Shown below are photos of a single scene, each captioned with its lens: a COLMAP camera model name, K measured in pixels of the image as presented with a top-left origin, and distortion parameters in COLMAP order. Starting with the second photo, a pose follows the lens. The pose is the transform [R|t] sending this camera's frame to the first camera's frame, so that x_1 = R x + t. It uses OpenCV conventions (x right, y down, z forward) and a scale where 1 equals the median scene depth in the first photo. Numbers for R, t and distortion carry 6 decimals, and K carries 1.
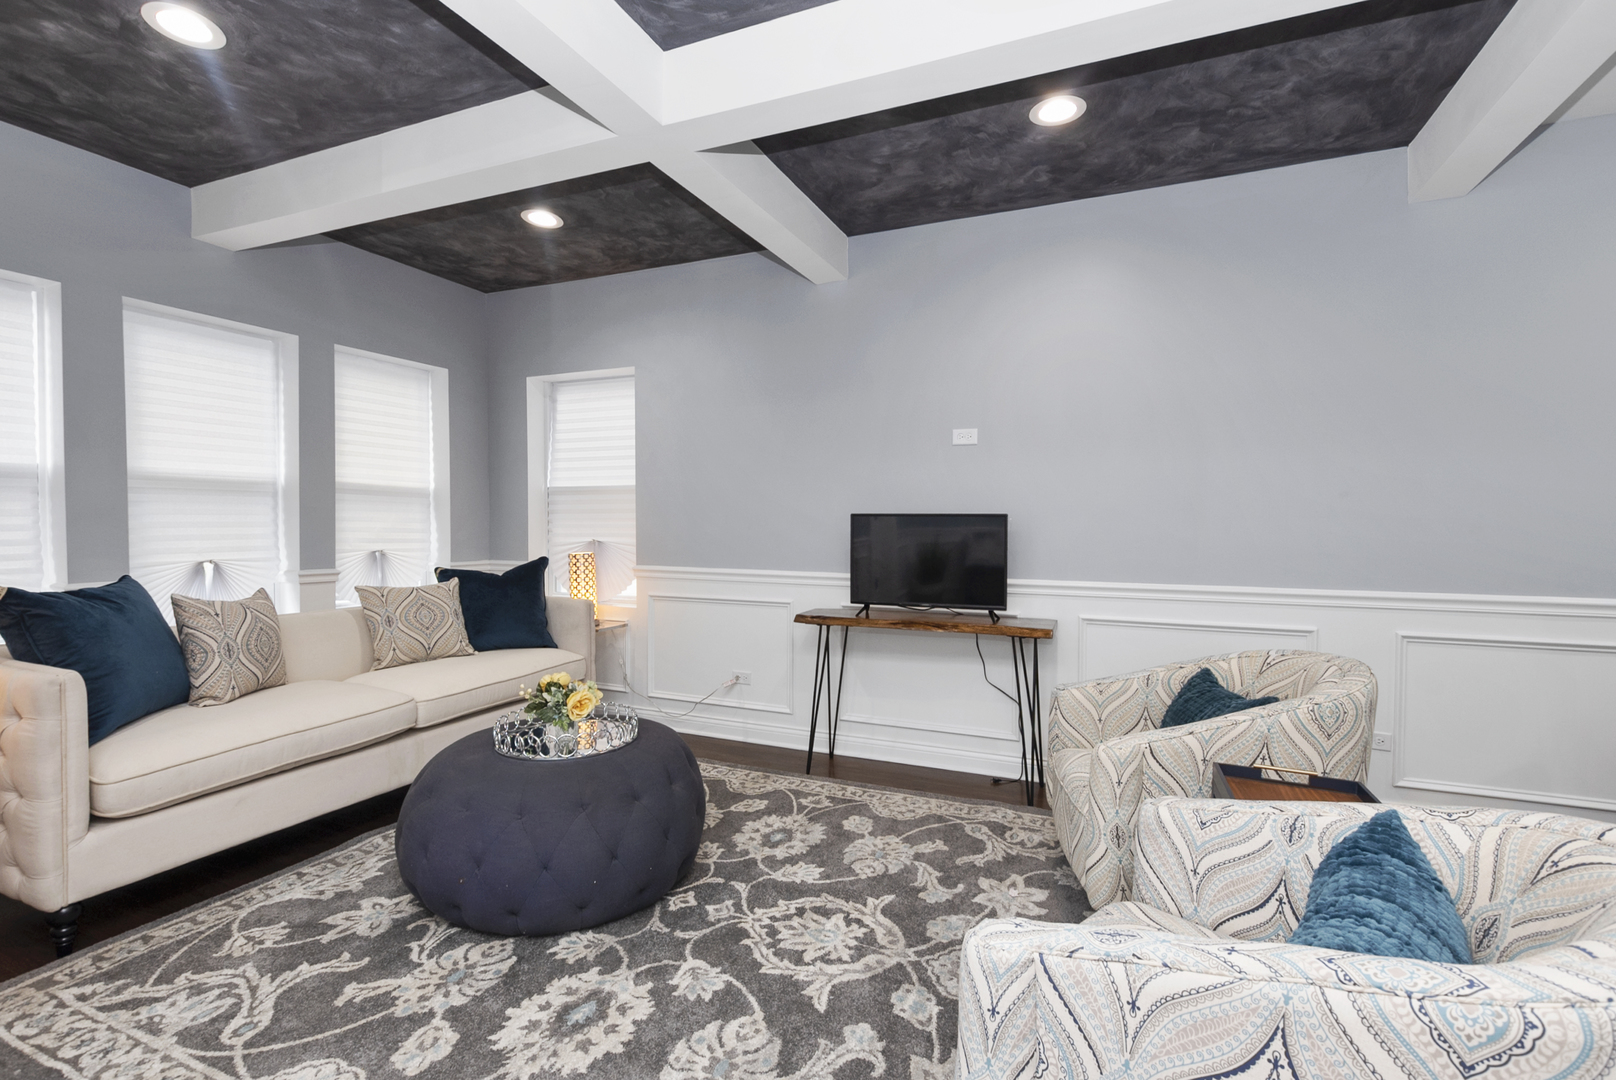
lens RADIAL K [[731.5, 0, 808.0], [0, 731.5, 540.0], [0, 0, 1]] dist [0.000023, -0.000768]
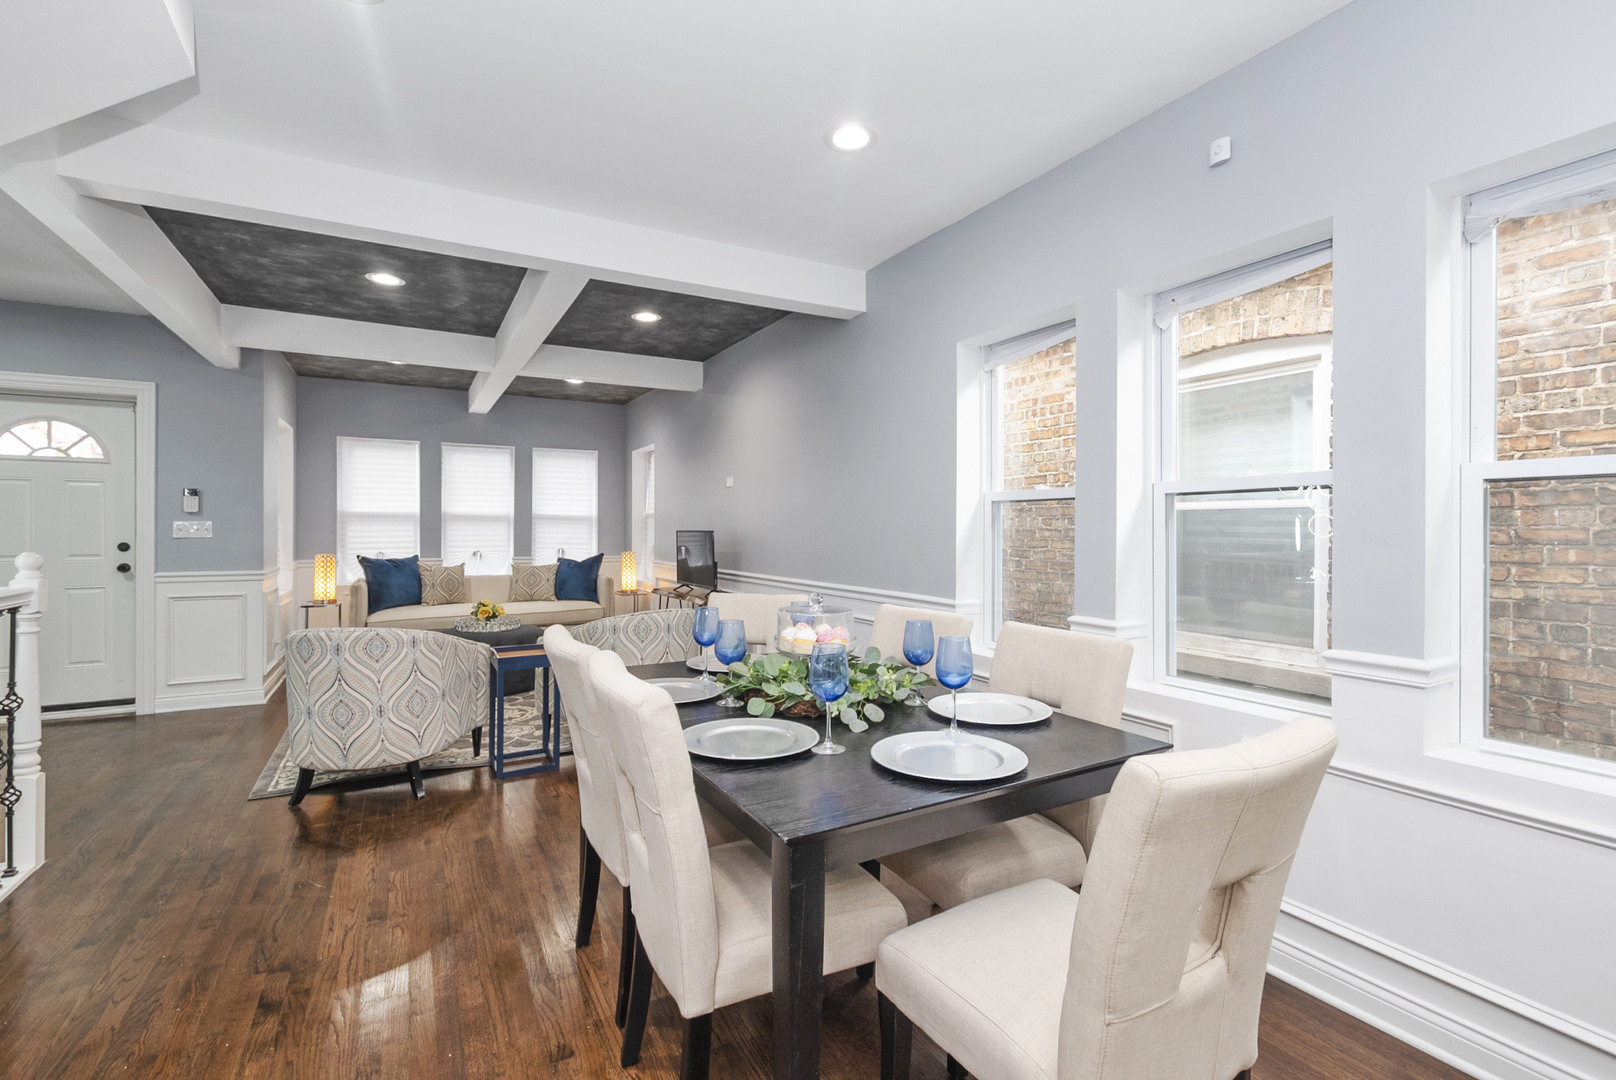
lens RADIAL K [[712.8, 0, 814.3], [0, 712.8, 532.5], [0, 0, 1]] dist [0.003248, 0.000293]
pose [[0.797881, 0.001586, -0.602813, 1.582543], [-0.015110, 0.999735, -0.017368, -0.007527], [0.602626, 0.022966, 0.797693, -0.163114]]
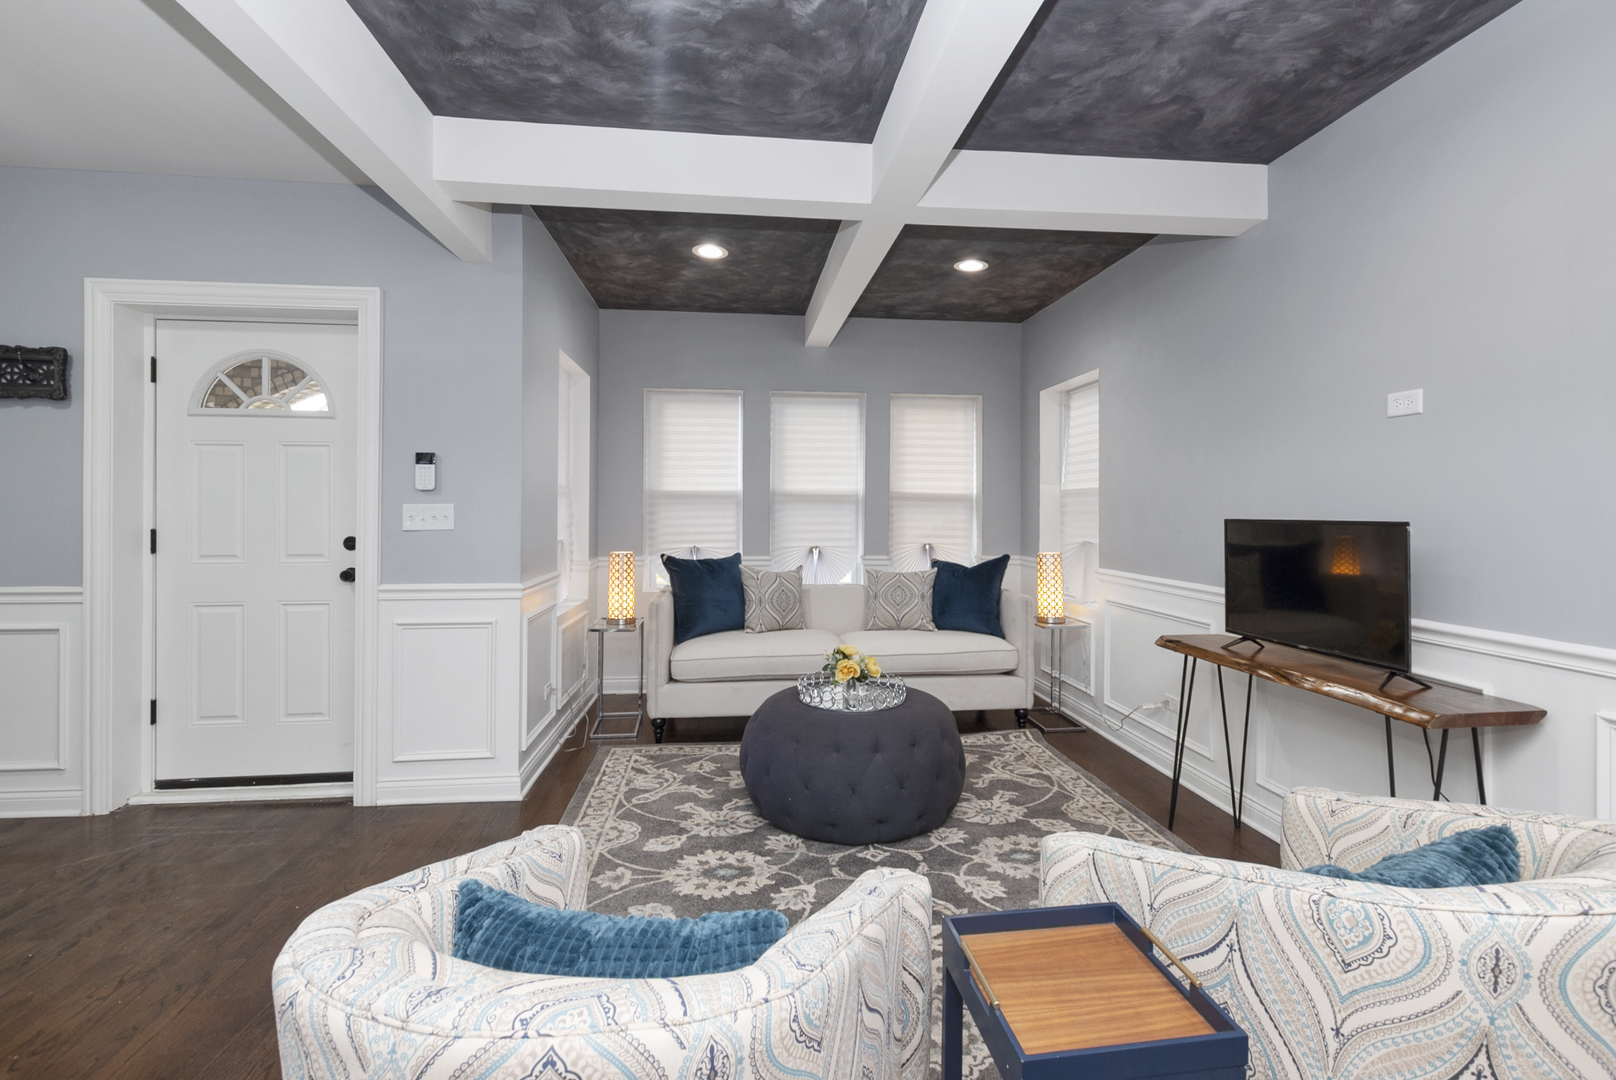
lens RADIAL K [[729.5, 0, 813.8], [0, 729.5, 506.0], [0, 0, 1]] dist [0.001434, -0.000089]
pose [[0.492480, -0.009609, -0.870271, 0.632933], [-0.022403, 0.999468, -0.023713, -0.024915], [0.870035, 0.031175, 0.492003, 0.260901]]
